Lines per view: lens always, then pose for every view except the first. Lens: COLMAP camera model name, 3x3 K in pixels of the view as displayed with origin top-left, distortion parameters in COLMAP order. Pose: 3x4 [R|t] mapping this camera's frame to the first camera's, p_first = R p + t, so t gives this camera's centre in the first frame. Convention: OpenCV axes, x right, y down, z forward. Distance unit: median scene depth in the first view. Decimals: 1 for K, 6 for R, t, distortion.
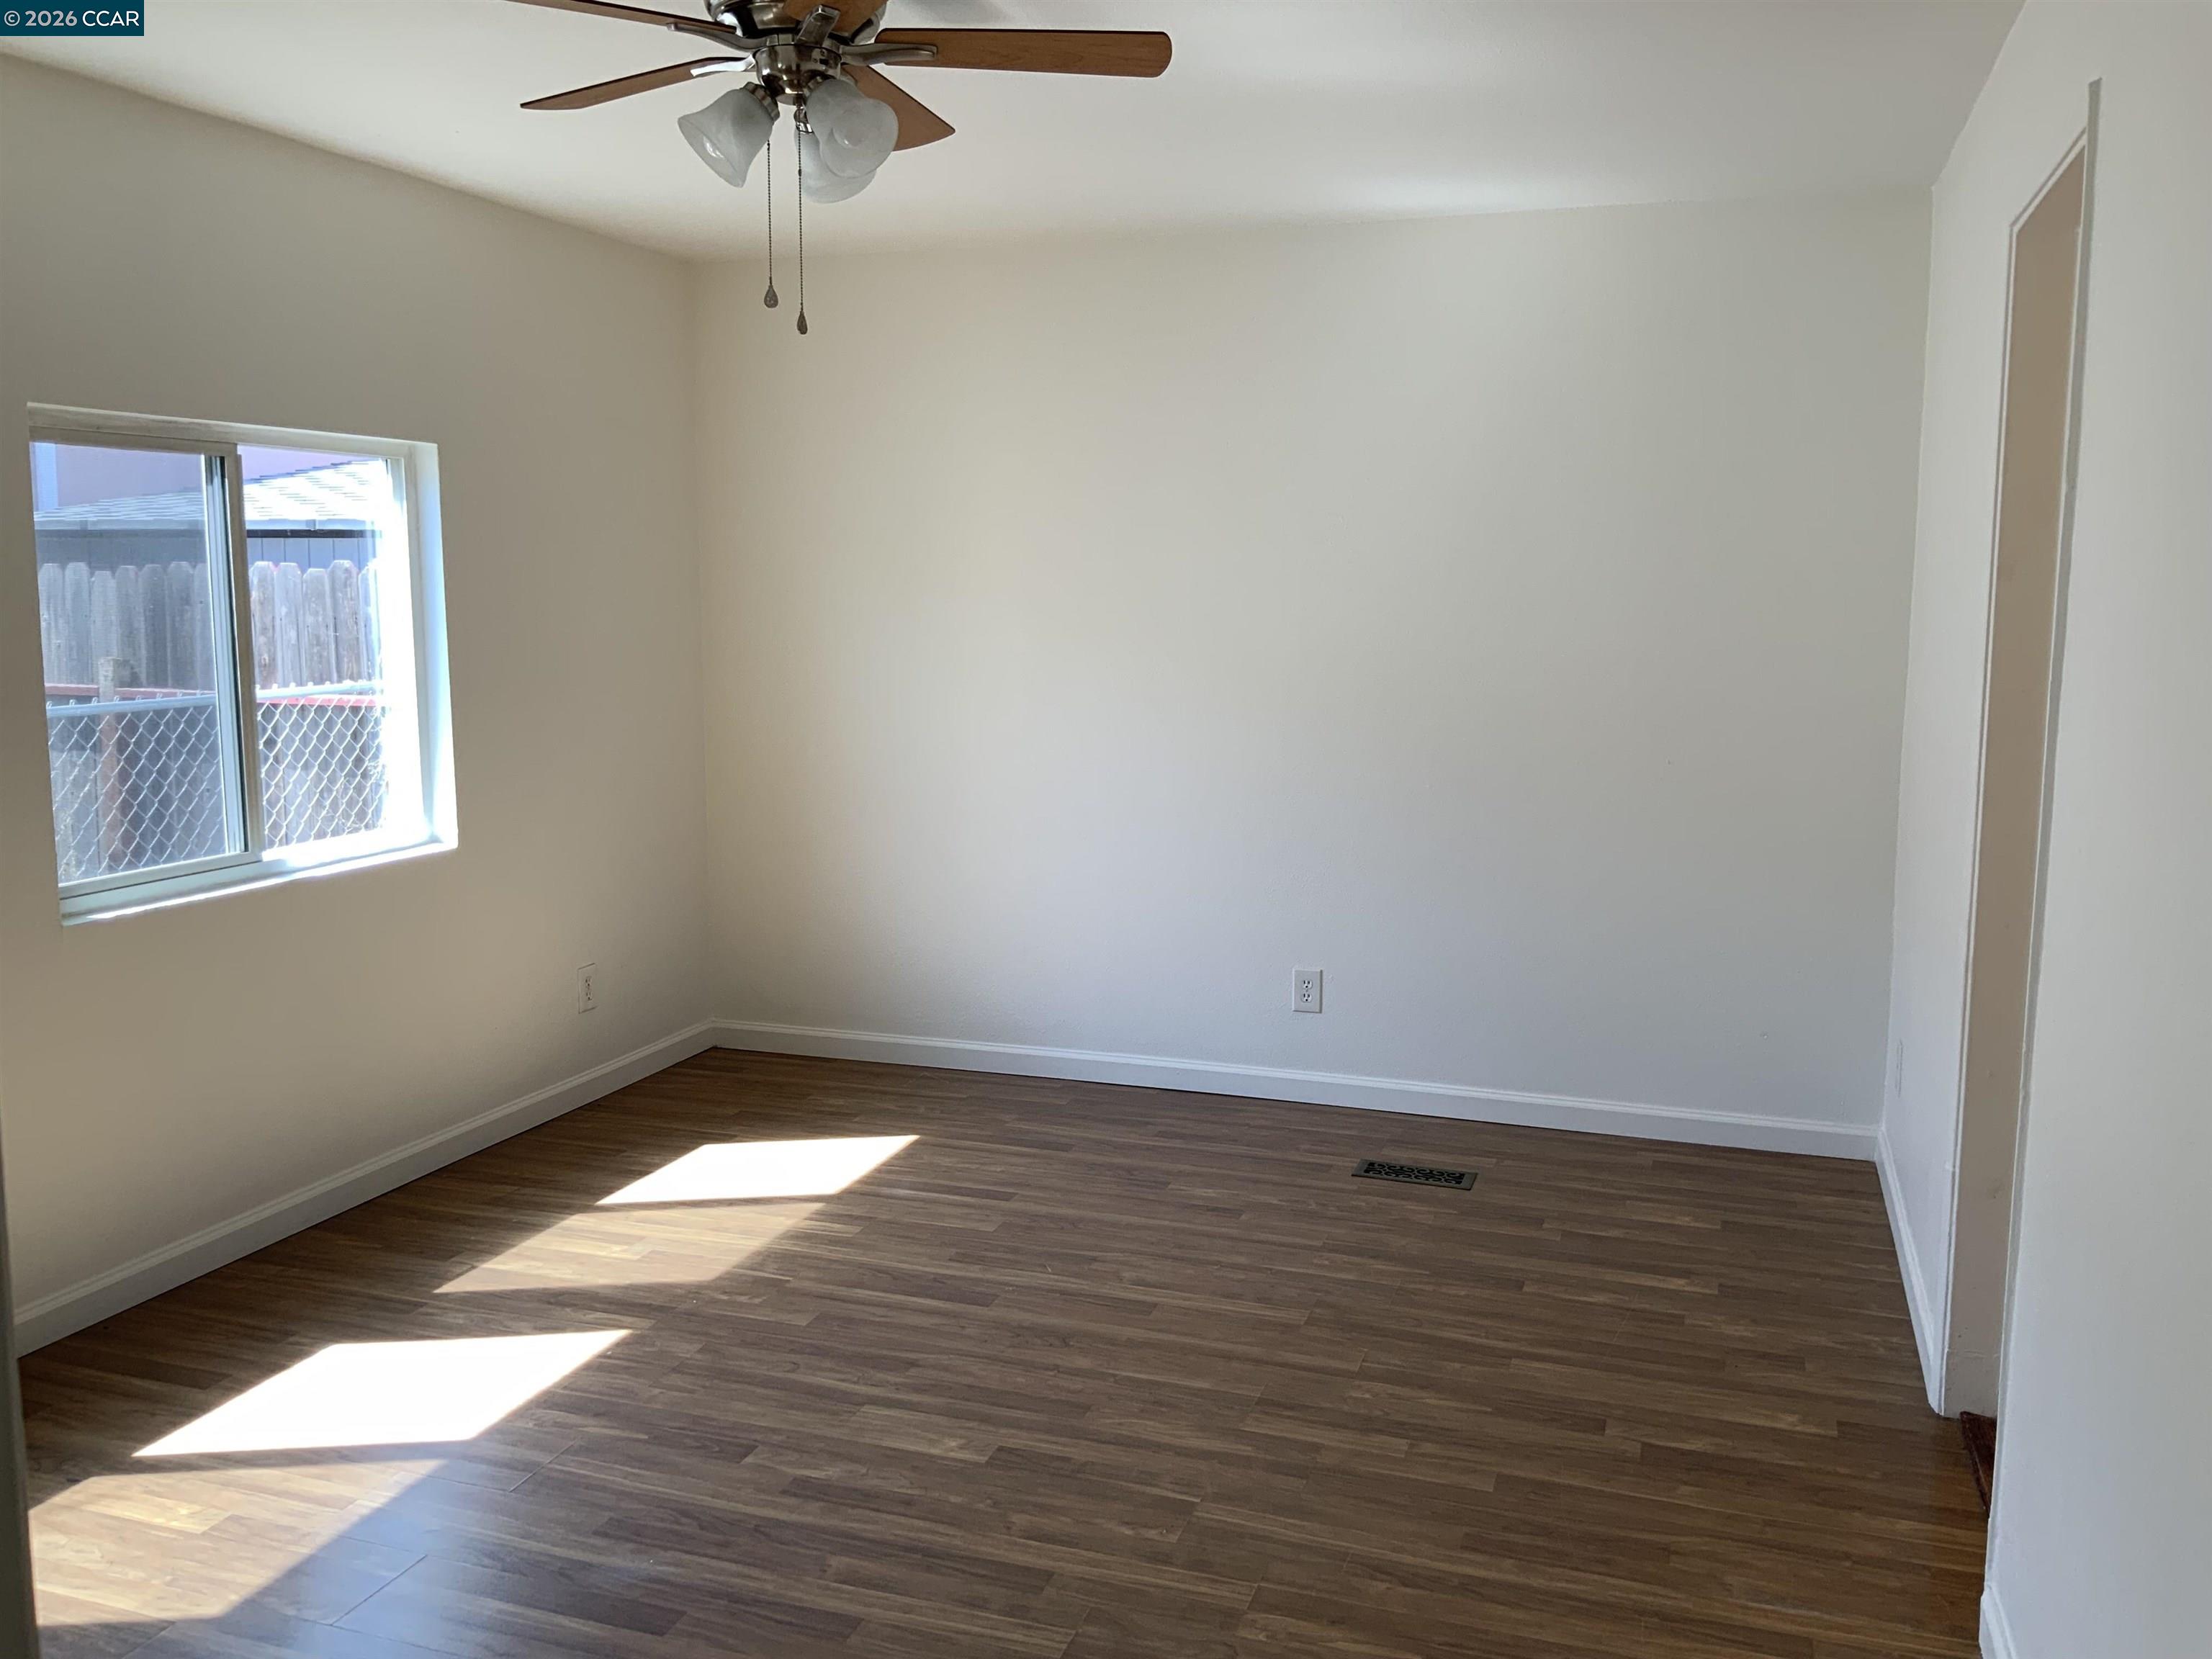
lens RADIAL K [[1857.4, 0, 1106.1], [0, 1857.4, 827.9], [0, 0, 1]] dist [0.020447, -0.009932]
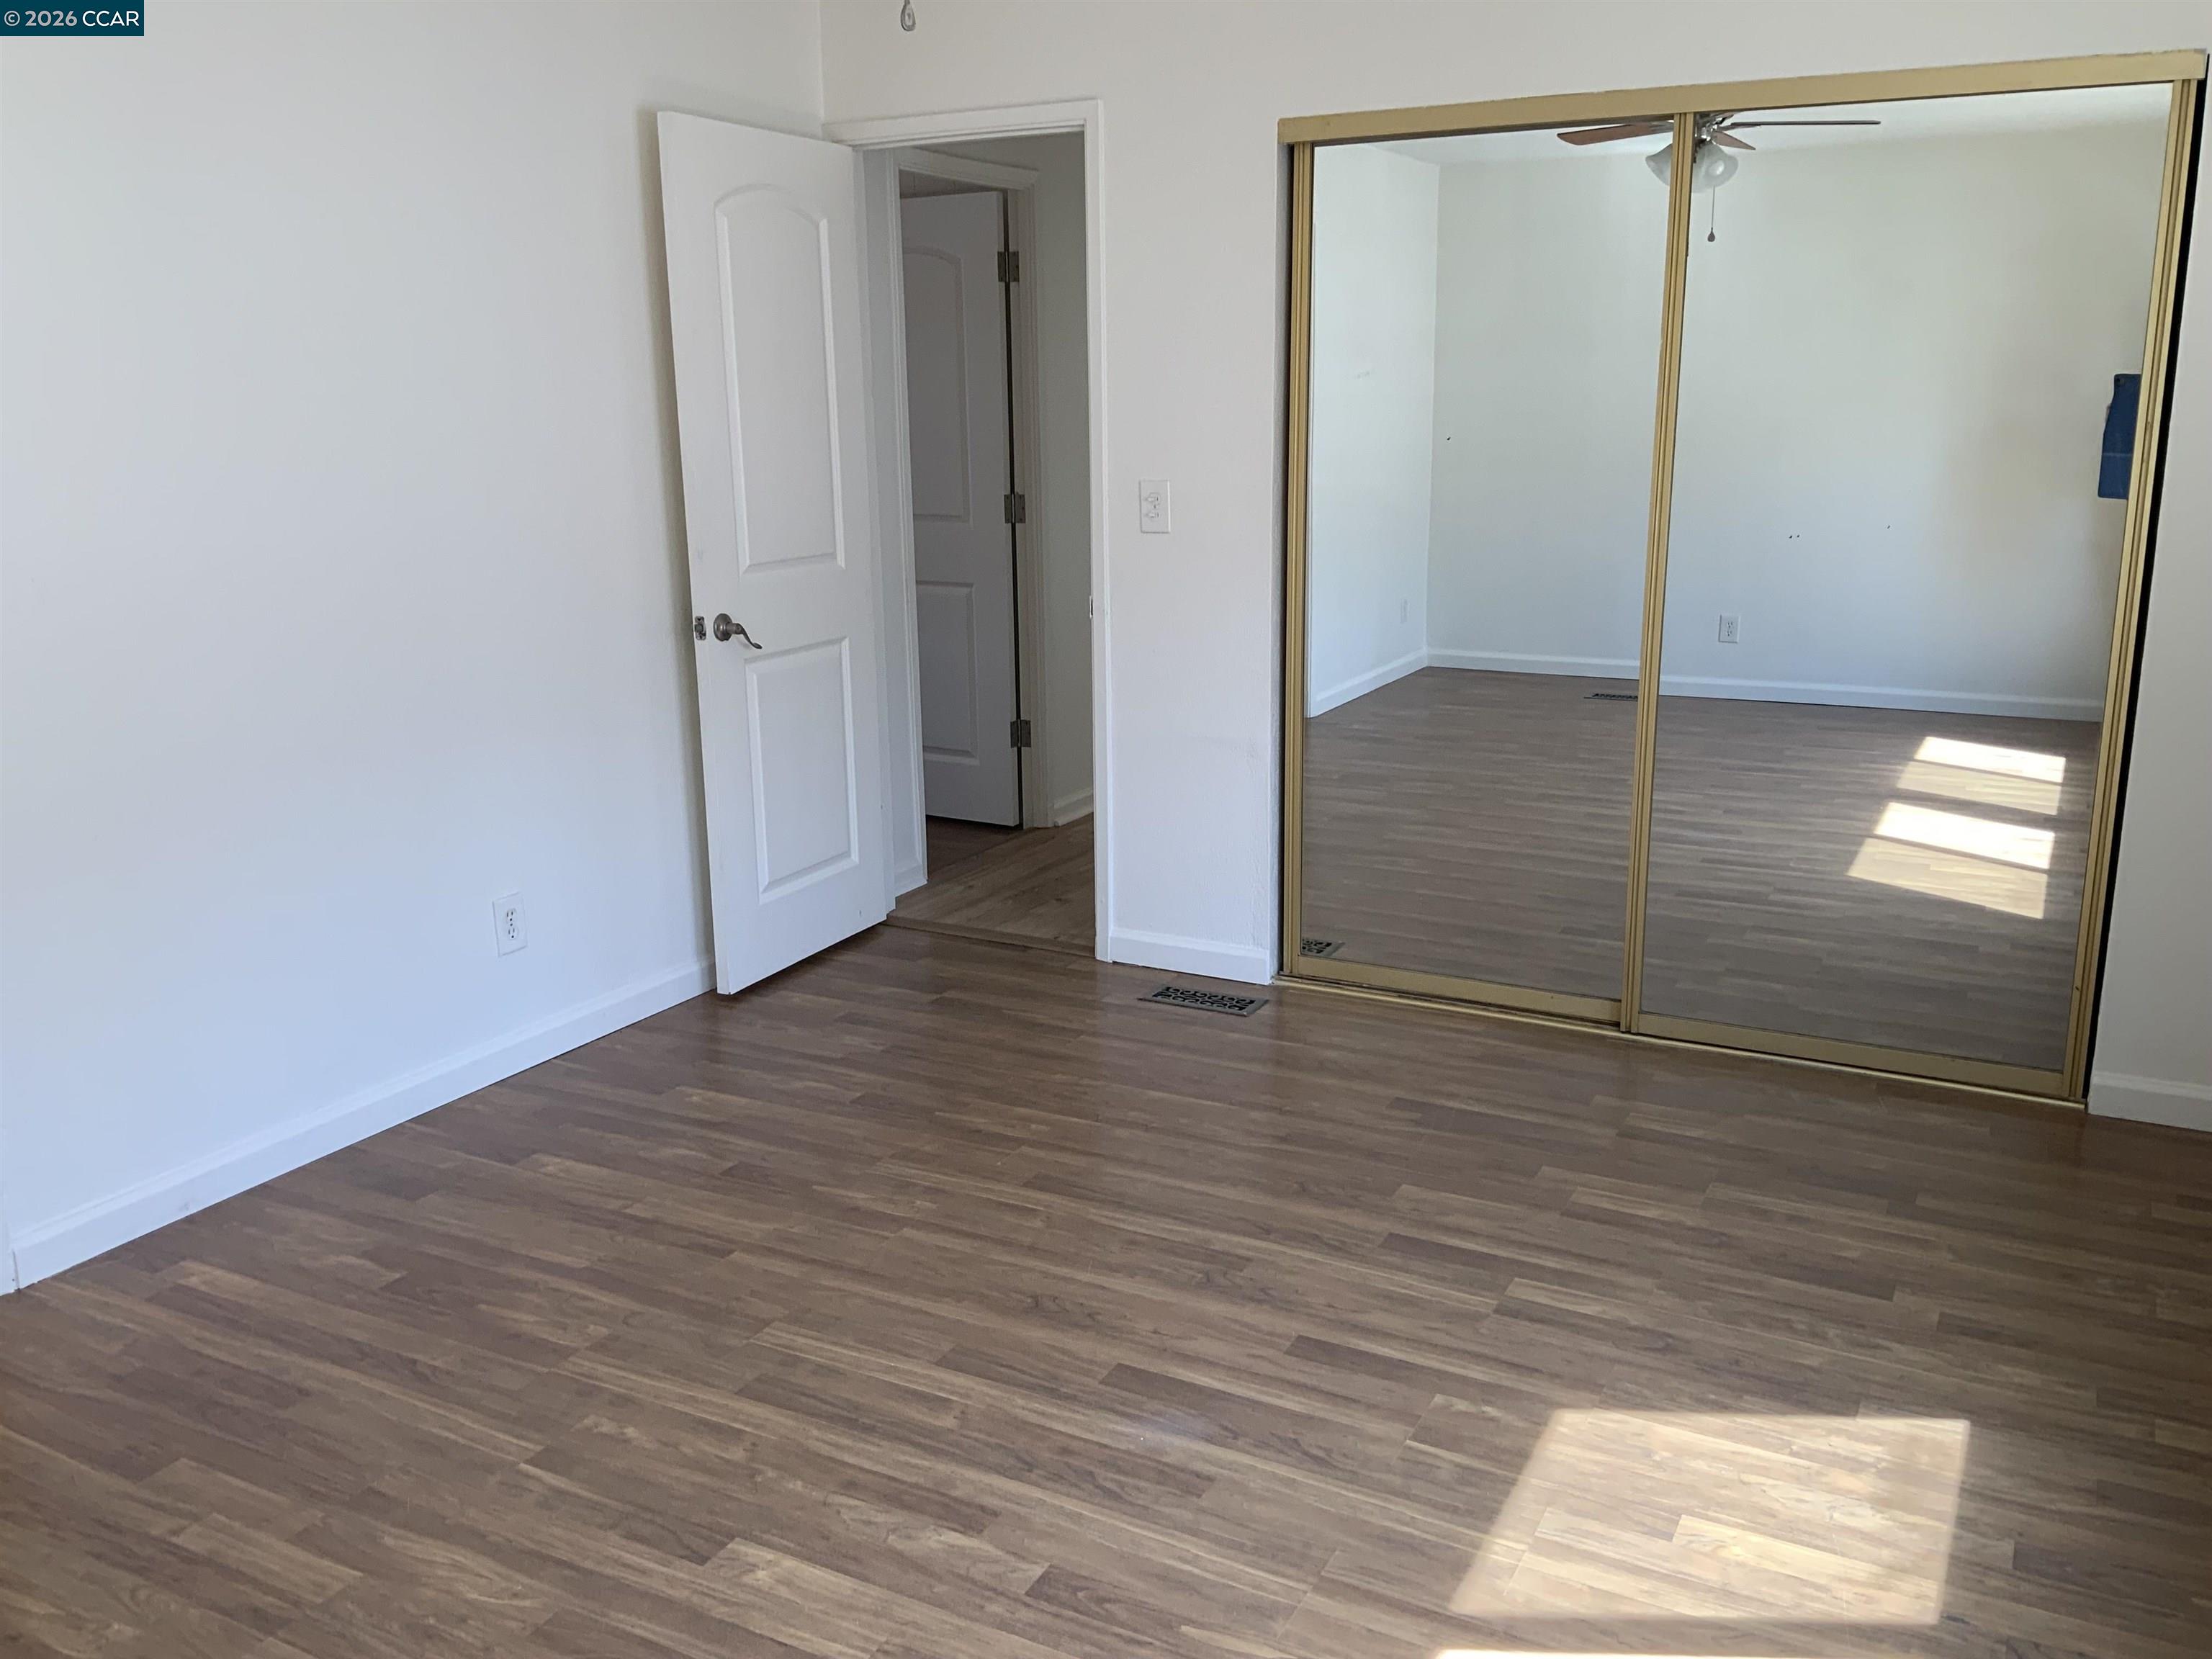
lens RADIAL K [[1857.4, 0, 1105.7], [0, 1857.4, 830.9], [0, 0, 1]] dist [0.020447, -0.009932]
pose [[-0.987133, -0.026865, 0.157630, -0.351780], [0.032582, 0.931312, 0.362762, -0.217186], [-0.156548, 0.363230, -0.918453, 1.685853]]
